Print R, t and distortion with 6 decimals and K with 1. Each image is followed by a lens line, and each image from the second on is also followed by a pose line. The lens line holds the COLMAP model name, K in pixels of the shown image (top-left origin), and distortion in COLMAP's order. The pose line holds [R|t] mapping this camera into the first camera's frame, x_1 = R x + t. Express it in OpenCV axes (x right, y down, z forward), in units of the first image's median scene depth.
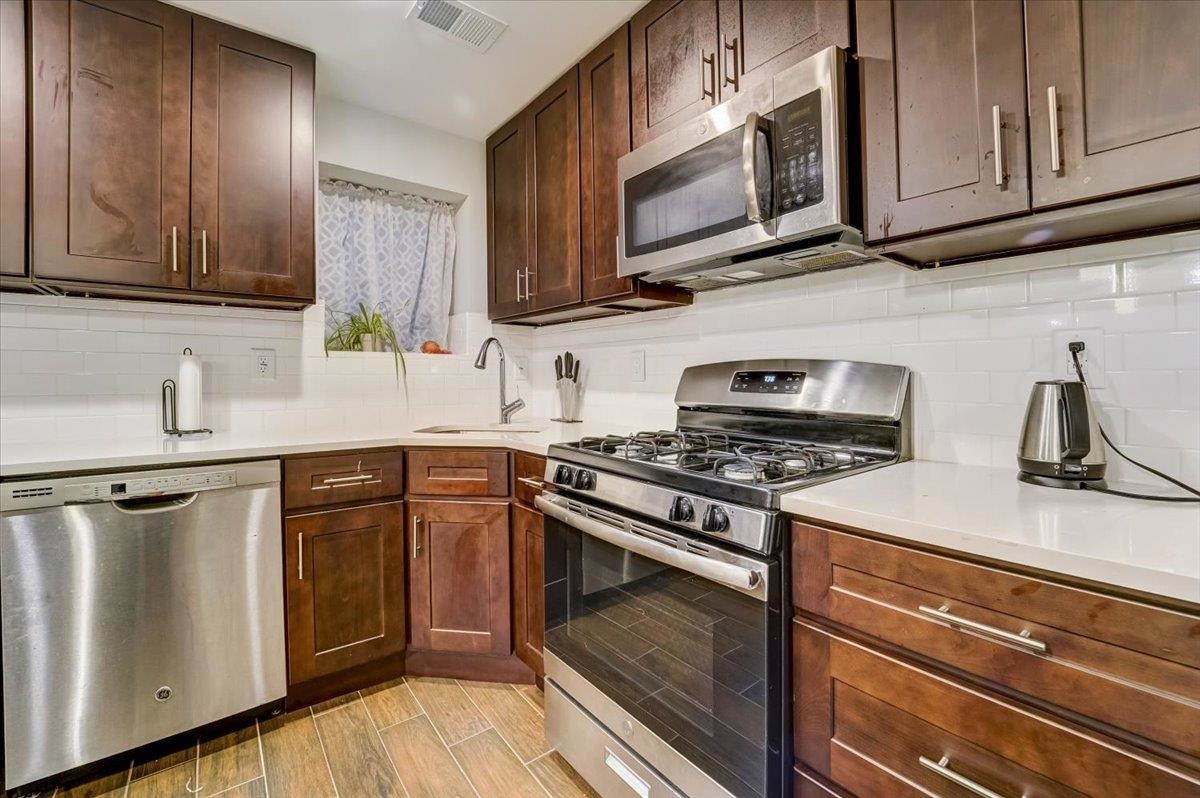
lens RADIAL K [[505.3, 0, 598.9], [0, 505.3, 381.1], [0, 0, 1]] dist [-0.016867, 0.000004]
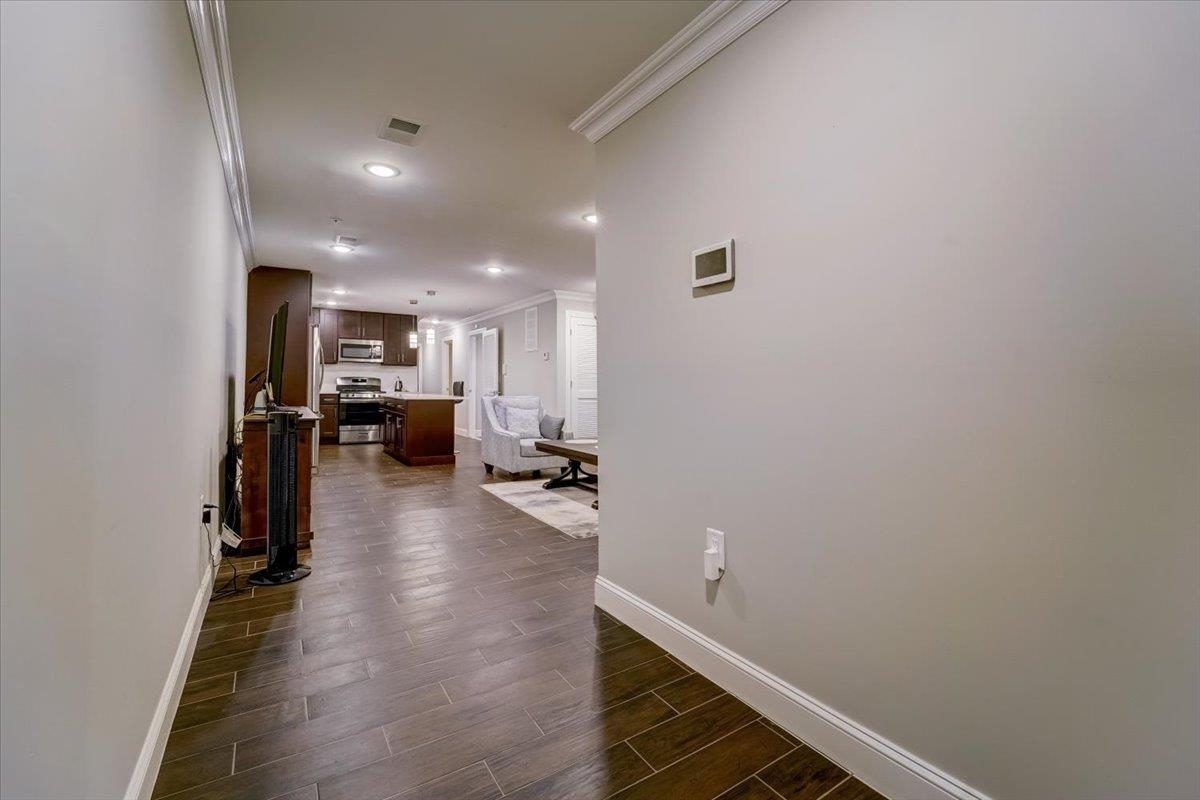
lens RADIAL K [[505.3, 0, 598.9], [0, 505.3, 382.1], [0, 0, 1]] dist [-0.016867, 0.000004]
pose [[0.080178, 0.002927, 0.996776, -4.612534], [0.000911, 0.999995, -0.003009, 0.033167], [-0.996780, 0.001150, 0.080175, -1.980245]]
